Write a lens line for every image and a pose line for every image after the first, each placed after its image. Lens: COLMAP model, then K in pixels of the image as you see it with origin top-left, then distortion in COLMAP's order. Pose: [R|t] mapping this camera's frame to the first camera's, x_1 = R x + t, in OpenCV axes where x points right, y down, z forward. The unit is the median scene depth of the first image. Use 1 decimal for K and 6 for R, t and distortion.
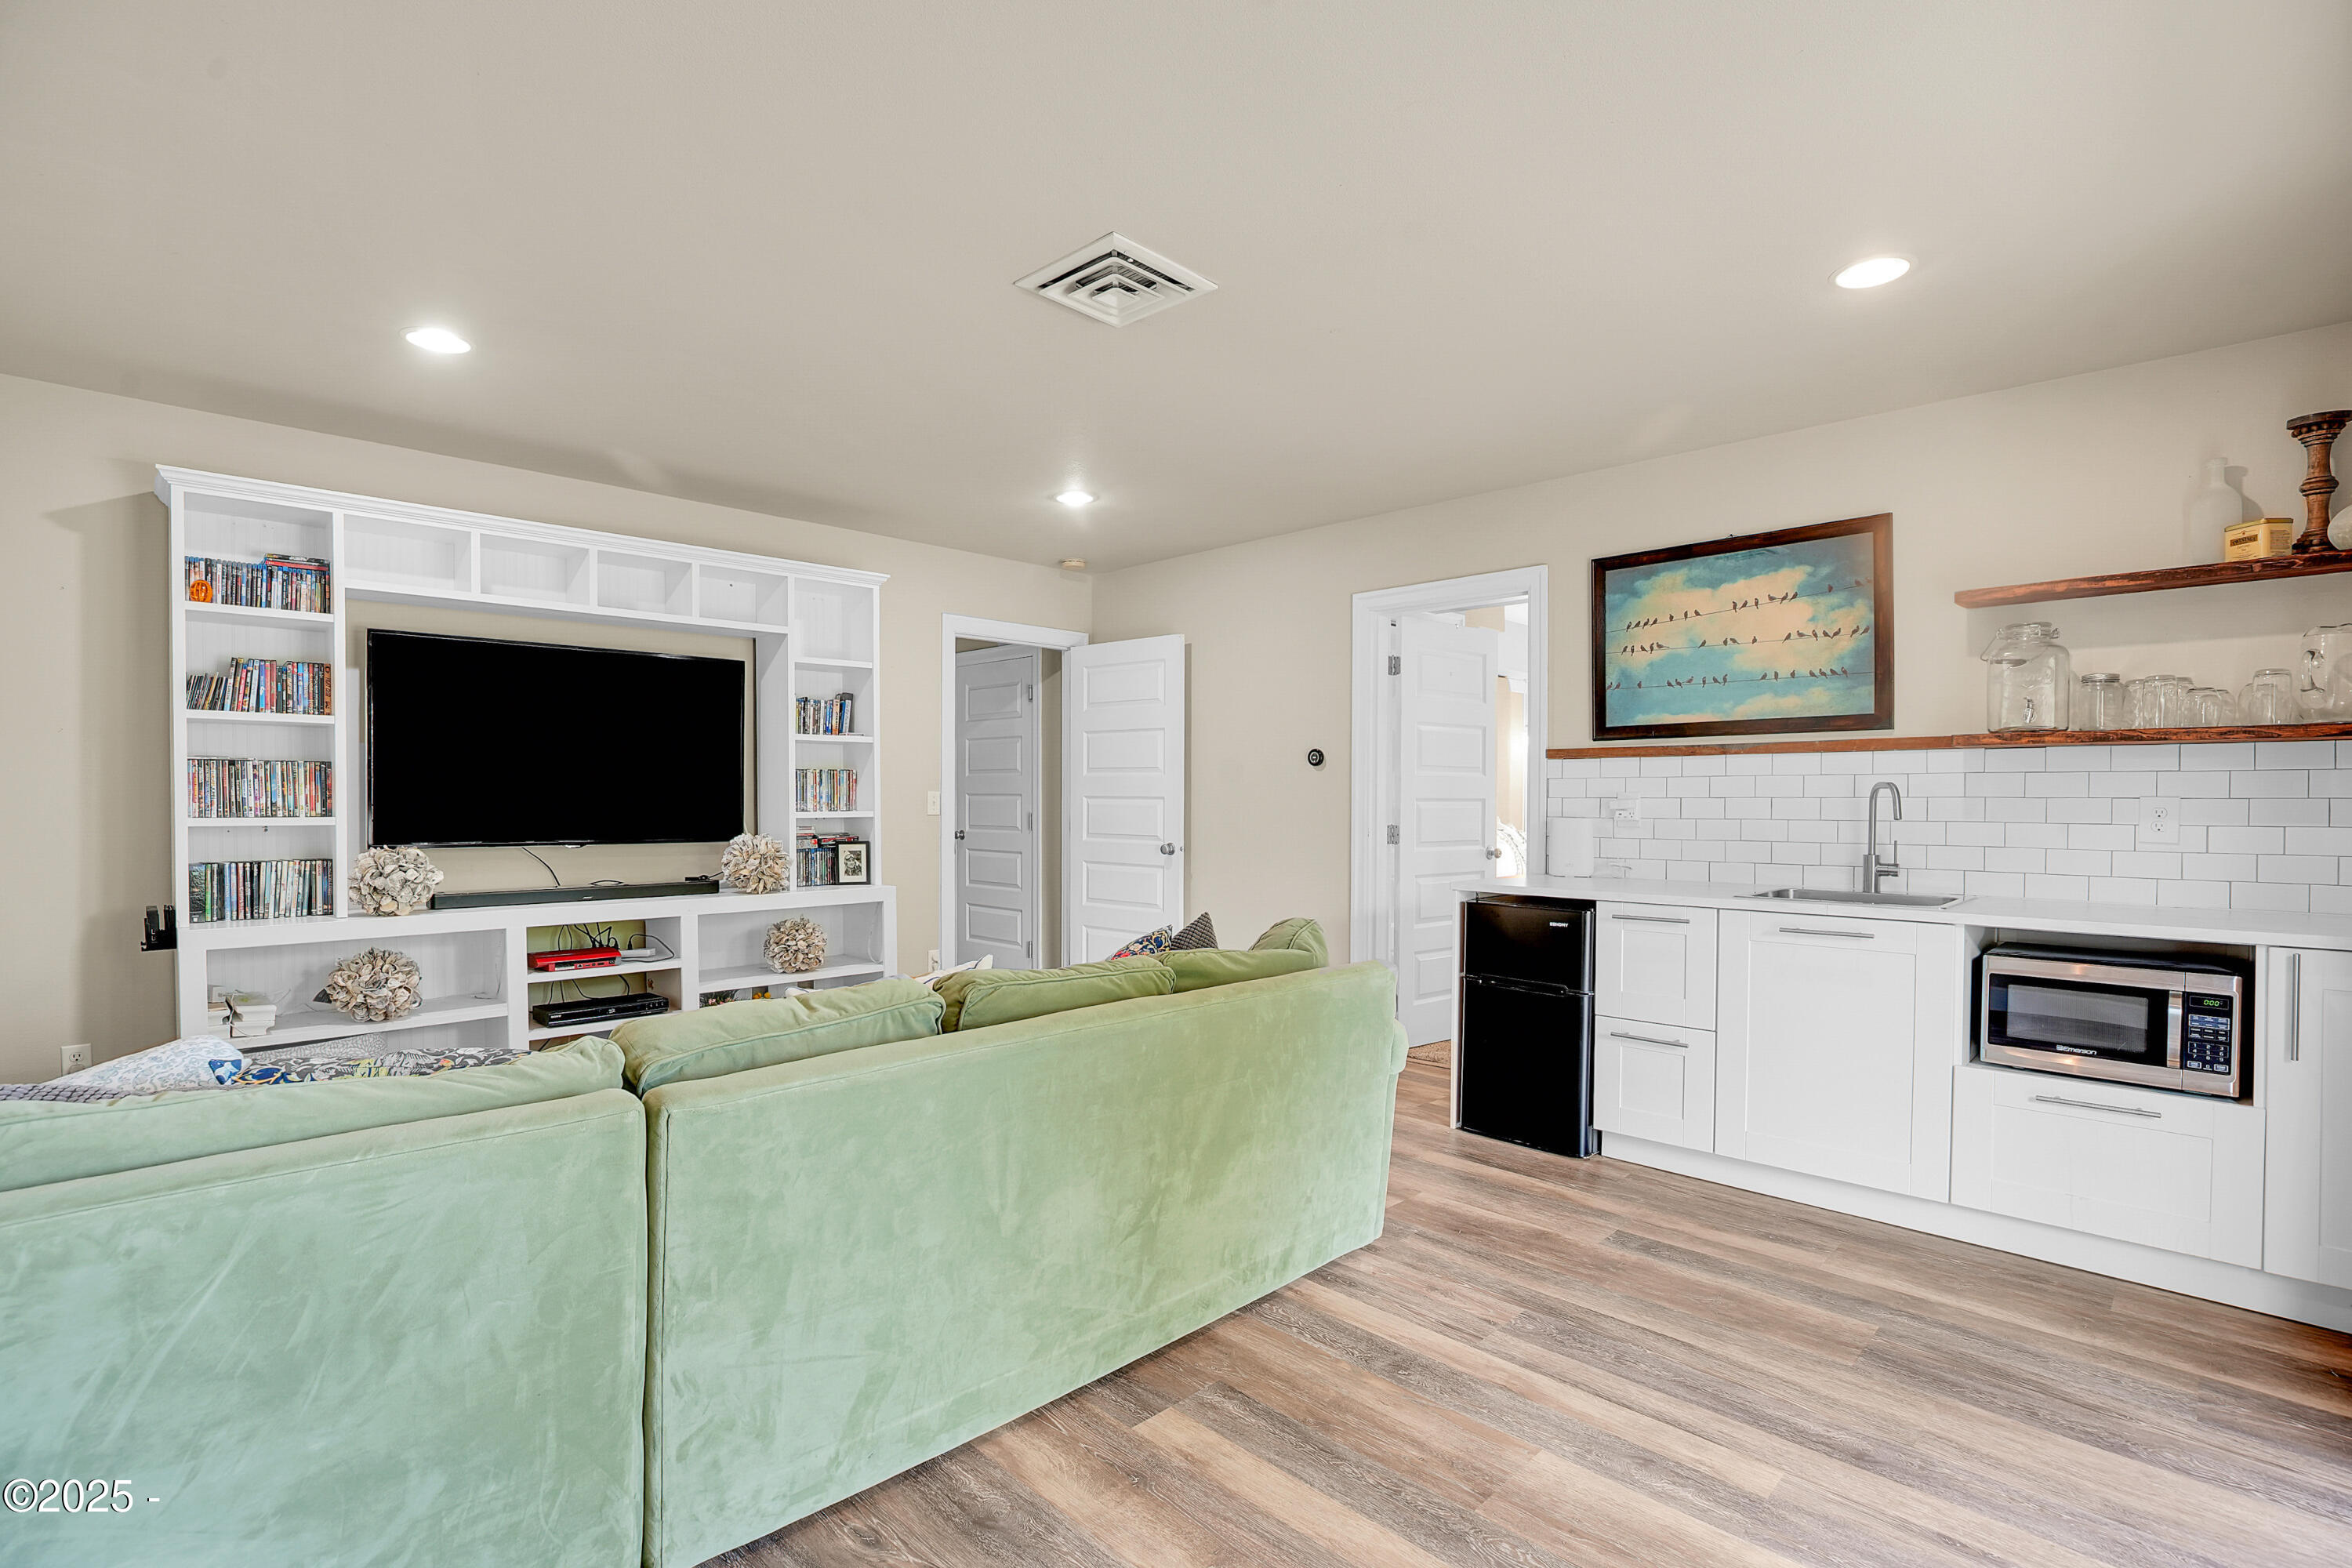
lens RADIAL K [[1107.2, 0, 1176.7], [0, 1107.2, 799.2], [0, 0, 1]] dist [0.000796, 0.000266]
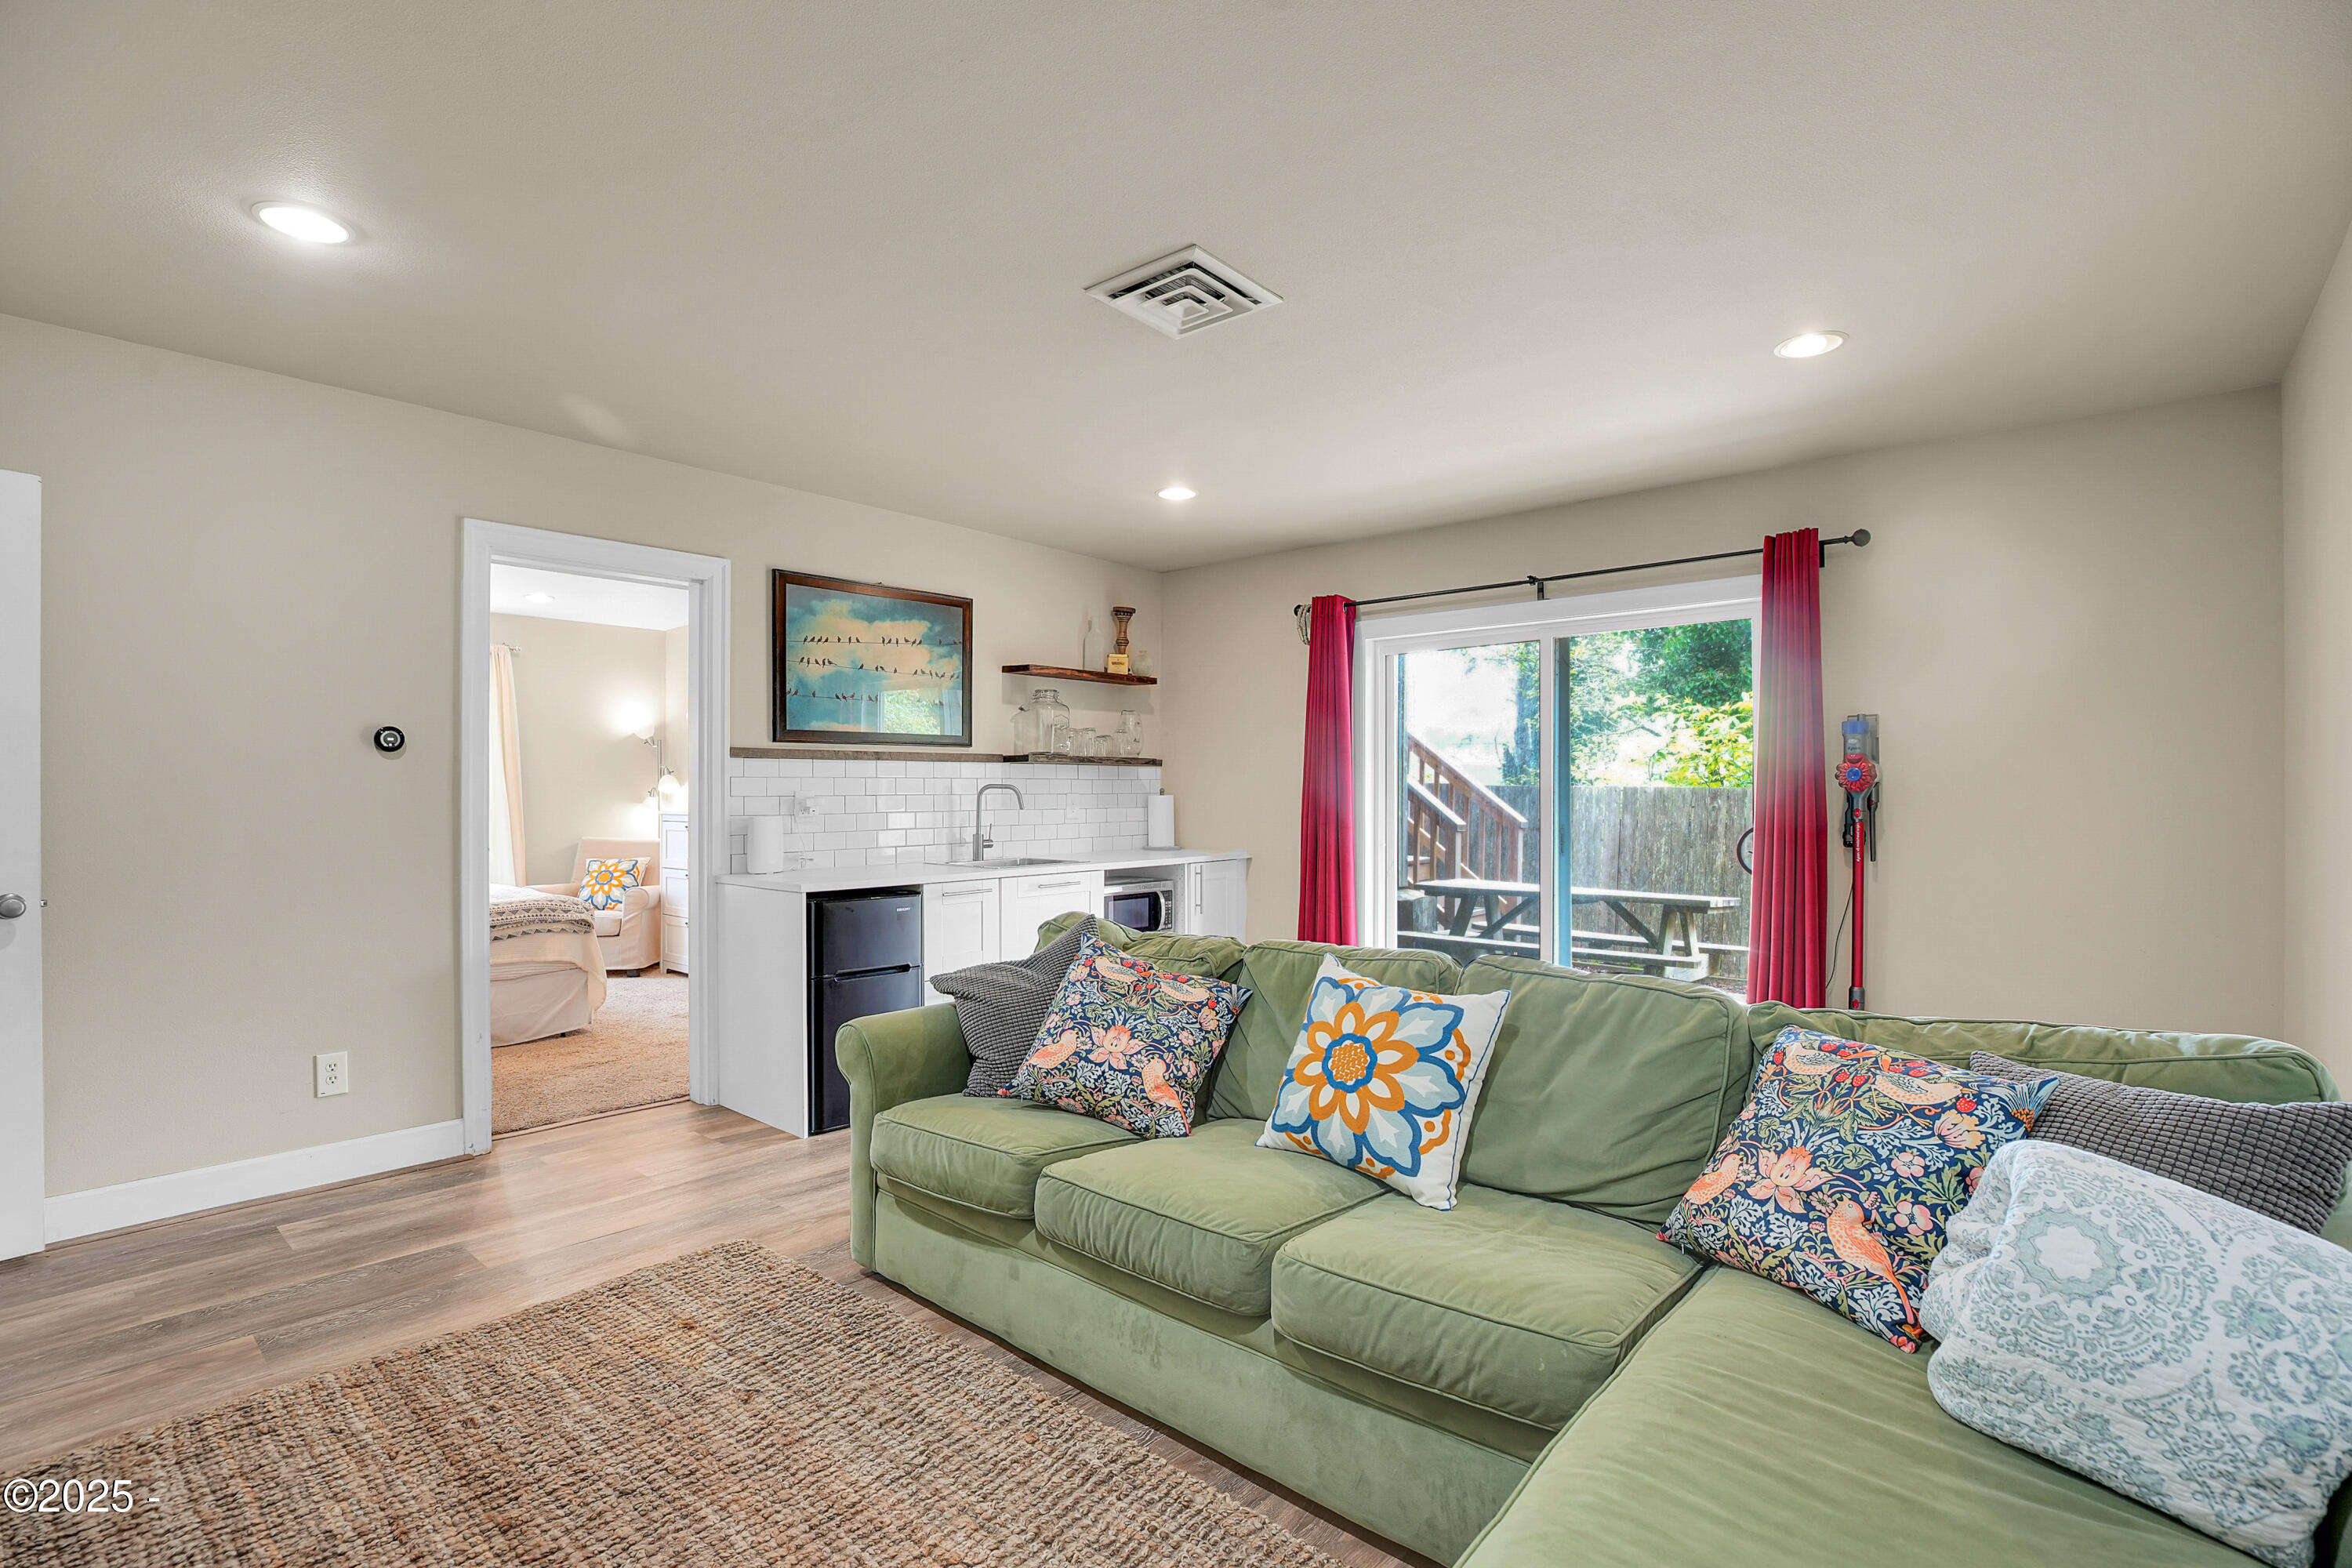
lens RADIAL K [[1107.2, 0, 1177.3], [0, 1107.2, 787.1], [0, 0, 1]] dist [0.000796, 0.000266]
pose [[-0.059409, -0.000490, 0.998234, -0.734489], [0.002896, 0.999996, 0.000663, -0.010091], [-0.998230, 0.002930, -0.059407, 0.725587]]
